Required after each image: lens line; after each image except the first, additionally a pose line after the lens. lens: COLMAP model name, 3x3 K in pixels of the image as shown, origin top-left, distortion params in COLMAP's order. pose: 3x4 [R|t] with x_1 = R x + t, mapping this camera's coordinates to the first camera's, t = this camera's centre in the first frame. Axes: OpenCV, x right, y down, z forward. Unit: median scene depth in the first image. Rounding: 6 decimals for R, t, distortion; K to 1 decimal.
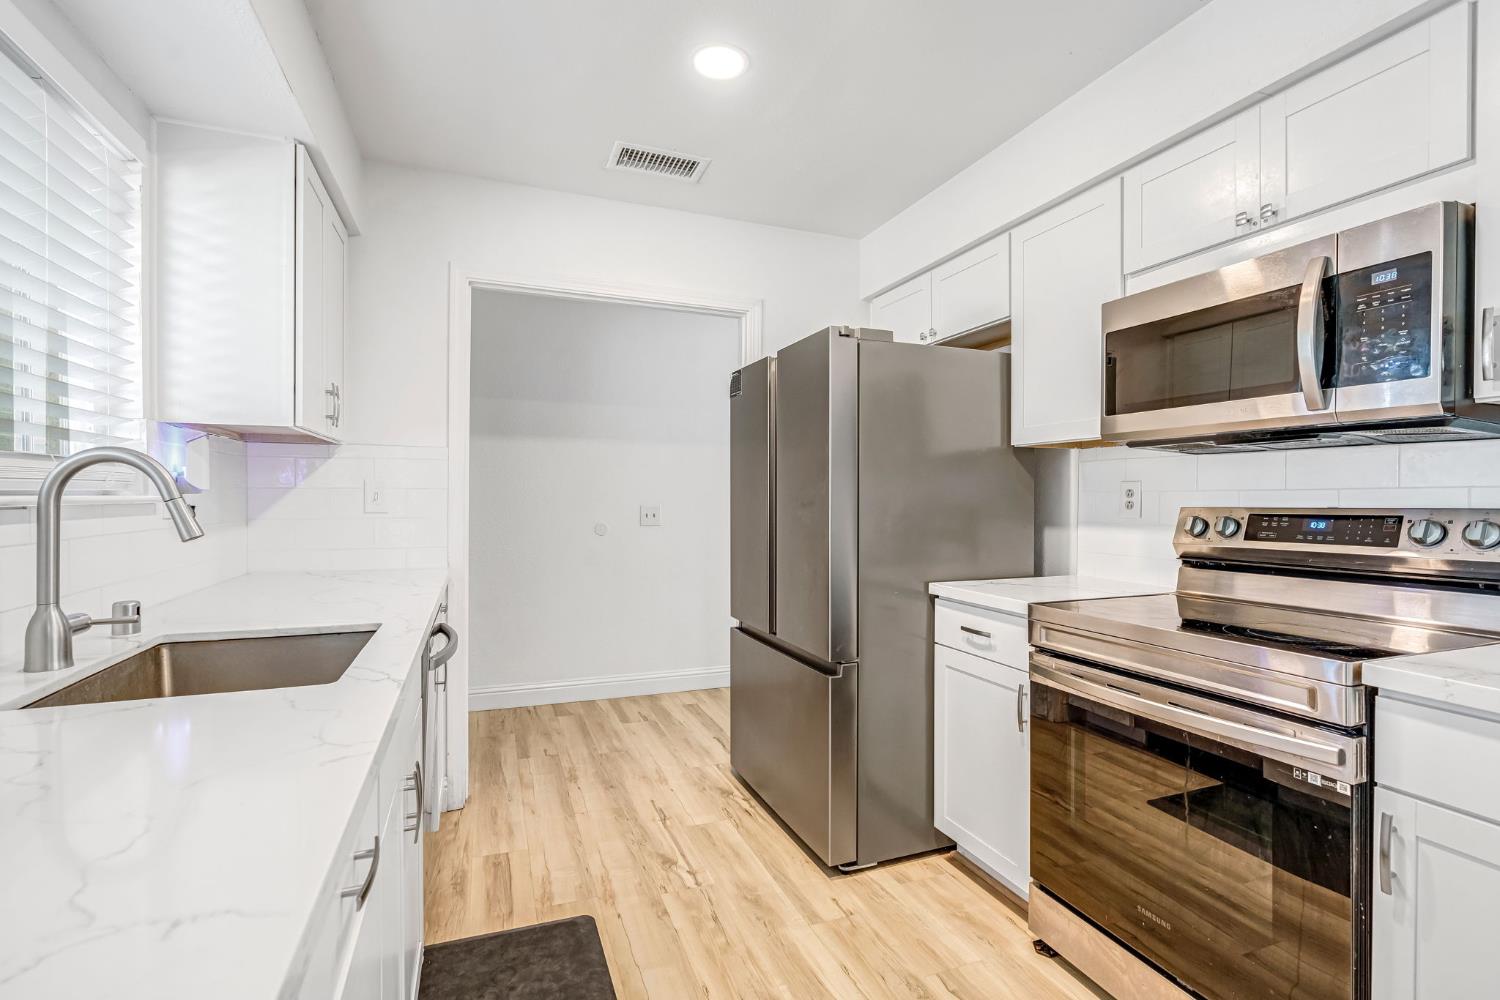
lens RADIAL K [[697.5, 0, 750.0], [0, 697.5, 500.0], [0, 0, 1]] dist [-0.000932, 0.000035]
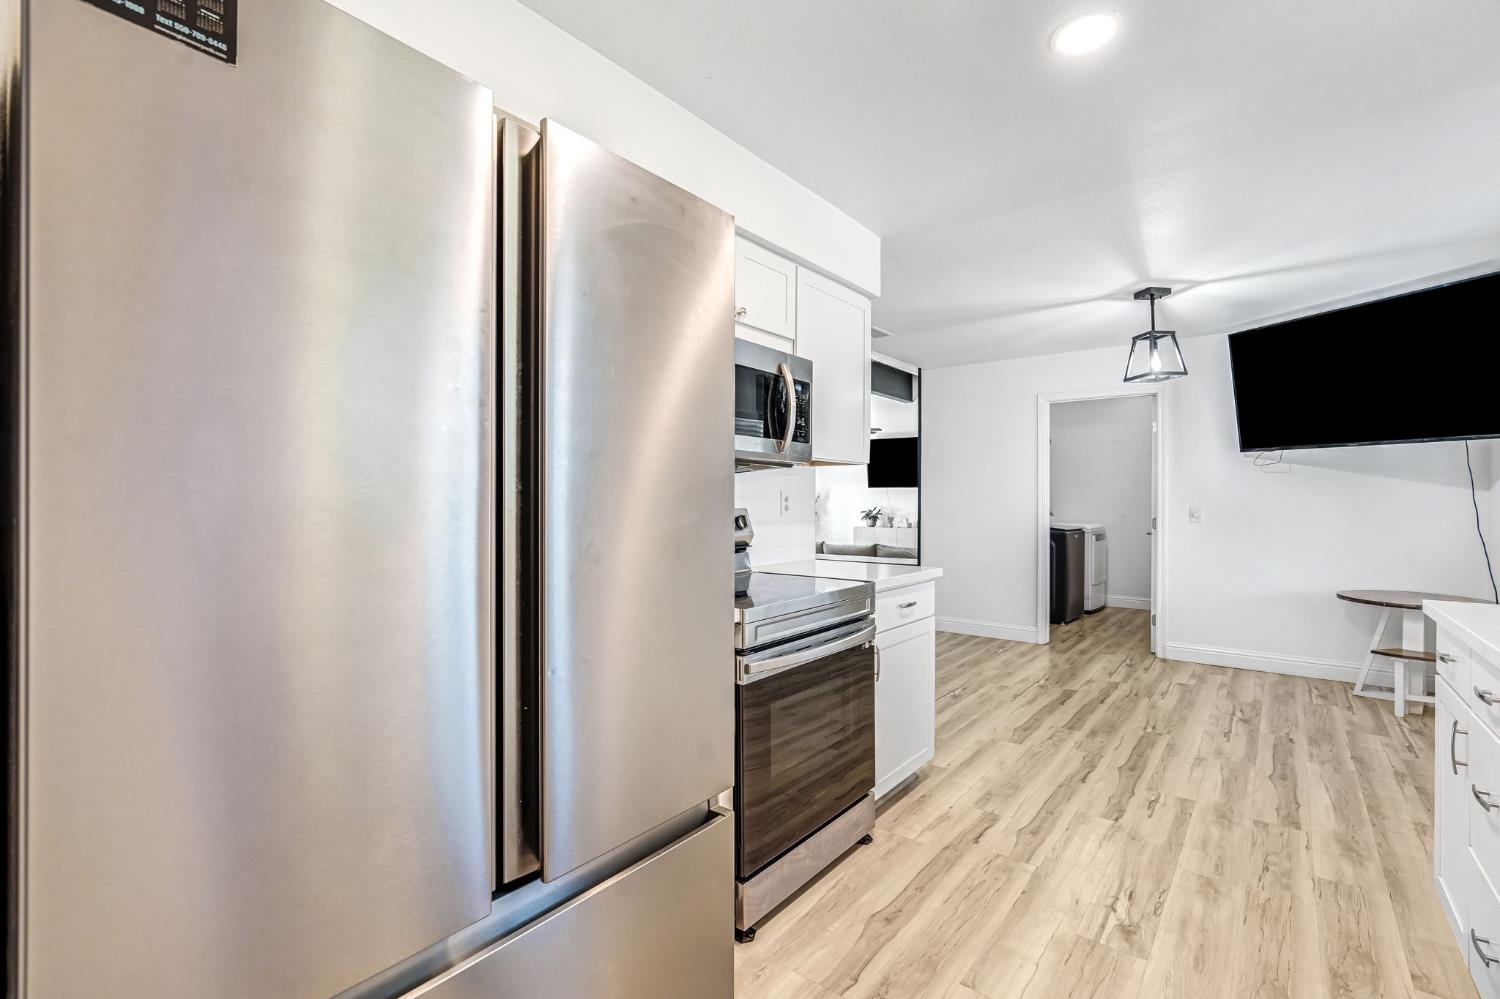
lens RADIAL K [[697.5, 0, 750.0], [0, 697.5, 499.5], [0, 0, 1]] dist [-0.000932, 0.000035]
pose [[-0.519317, -0.009243, 0.854531, -0.583864], [-0.004979, 0.999957, 0.007791, -0.019599], [-0.854567, -0.000209, -0.519341, 1.773669]]
